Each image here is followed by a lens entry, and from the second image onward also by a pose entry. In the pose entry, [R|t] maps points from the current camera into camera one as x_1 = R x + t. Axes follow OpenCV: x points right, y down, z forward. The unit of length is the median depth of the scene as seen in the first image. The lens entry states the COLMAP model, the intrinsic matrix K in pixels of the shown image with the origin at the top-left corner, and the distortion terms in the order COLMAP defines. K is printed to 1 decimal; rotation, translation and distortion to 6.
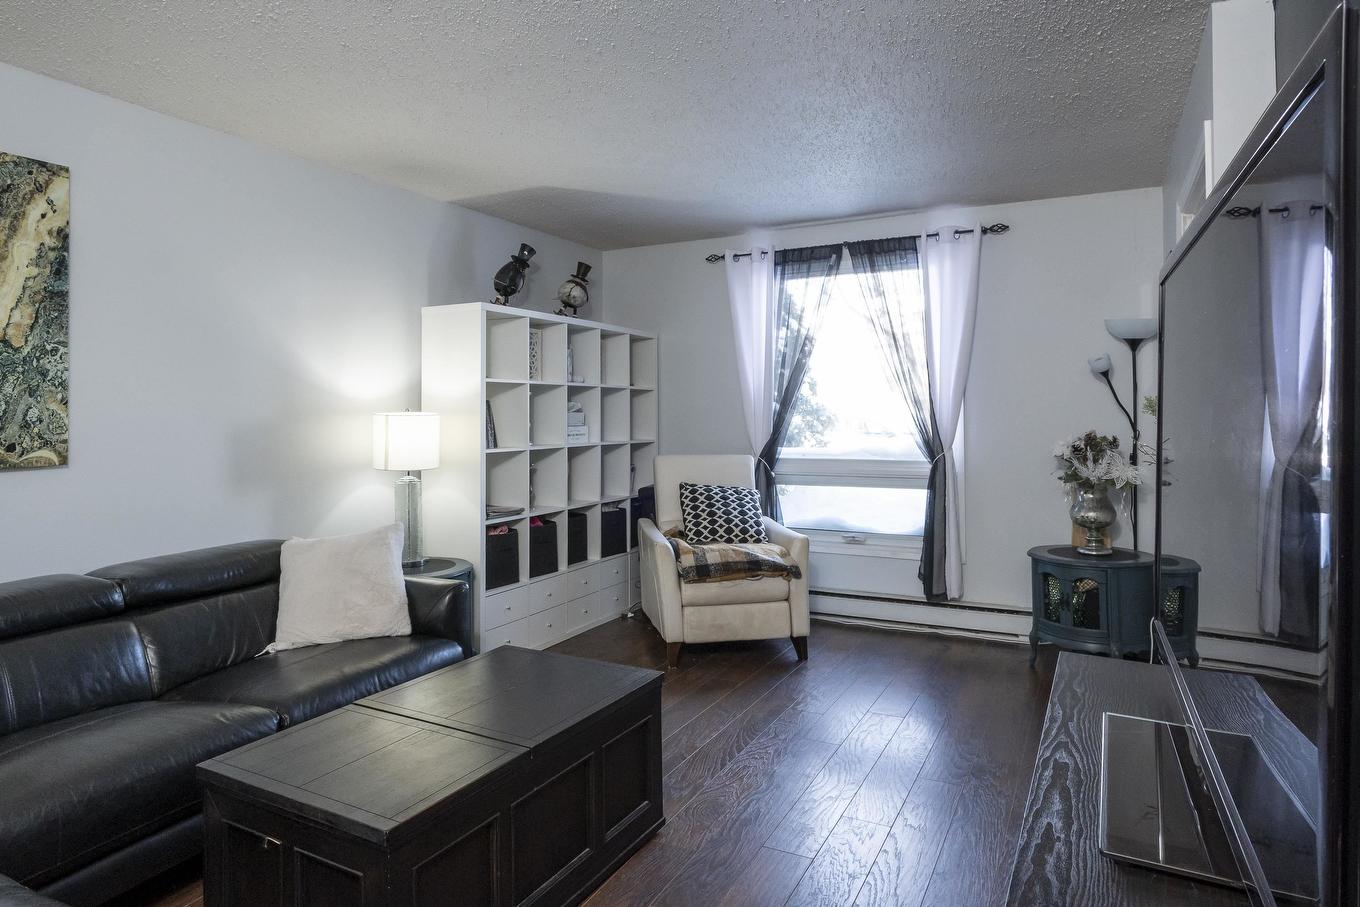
lens RADIAL K [[820.5, 0, 673.1], [0, 820.5, 399.8], [0, 0, 1]] dist [-0.004183, 0.006048]
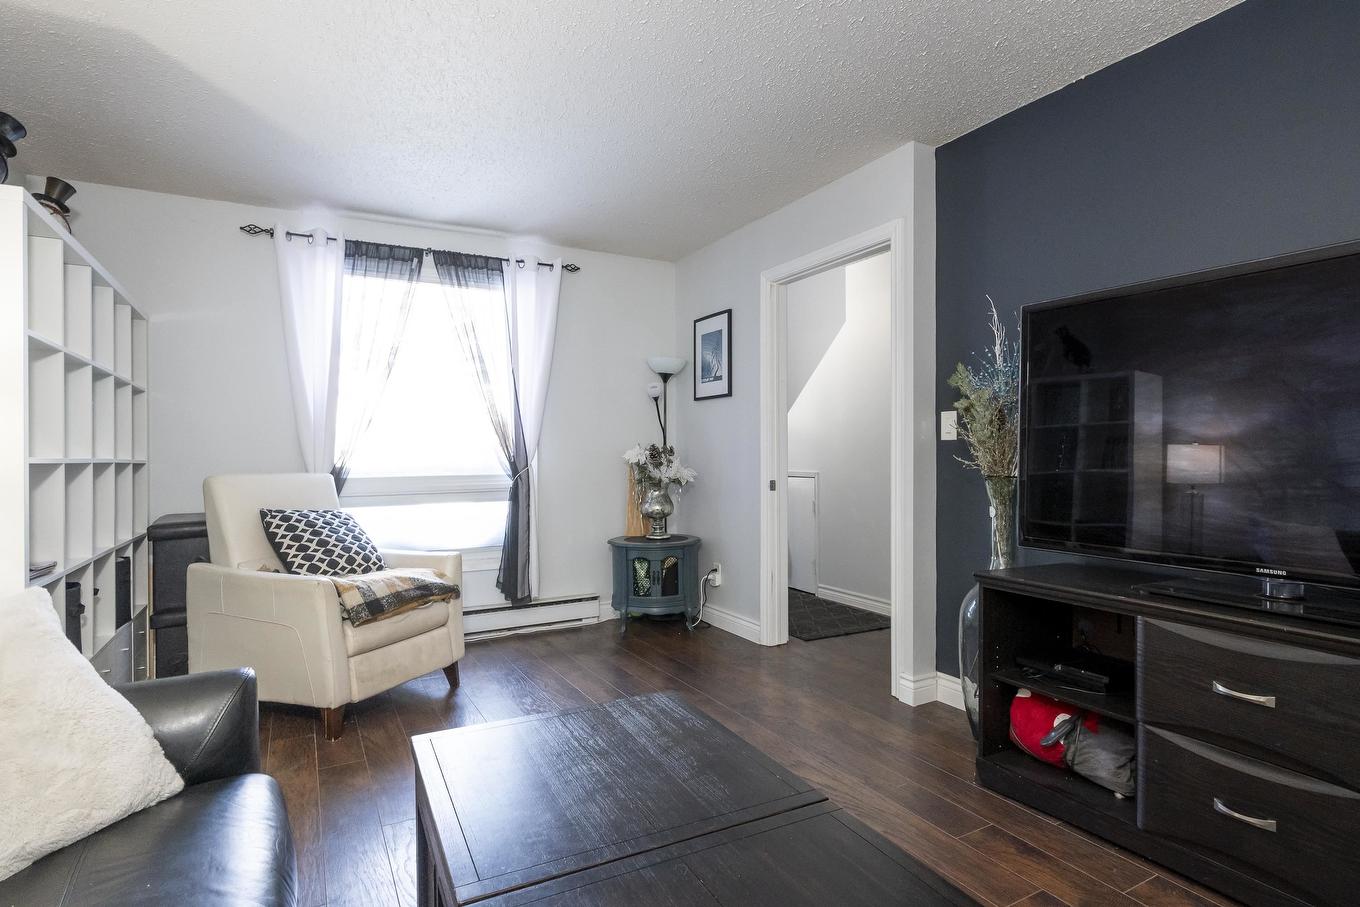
lens RADIAL K [[700.1, 0, 680.0], [0, 700.1, 453.5], [0, 0, 1]] dist [0.000216, 0.000526]
pose [[0.555270, 0.002080, 0.831667, -0.329277], [-0.004814, 0.999988, 0.000714, 0.048389], [-0.831656, -0.004400, 0.555274, 0.323577]]
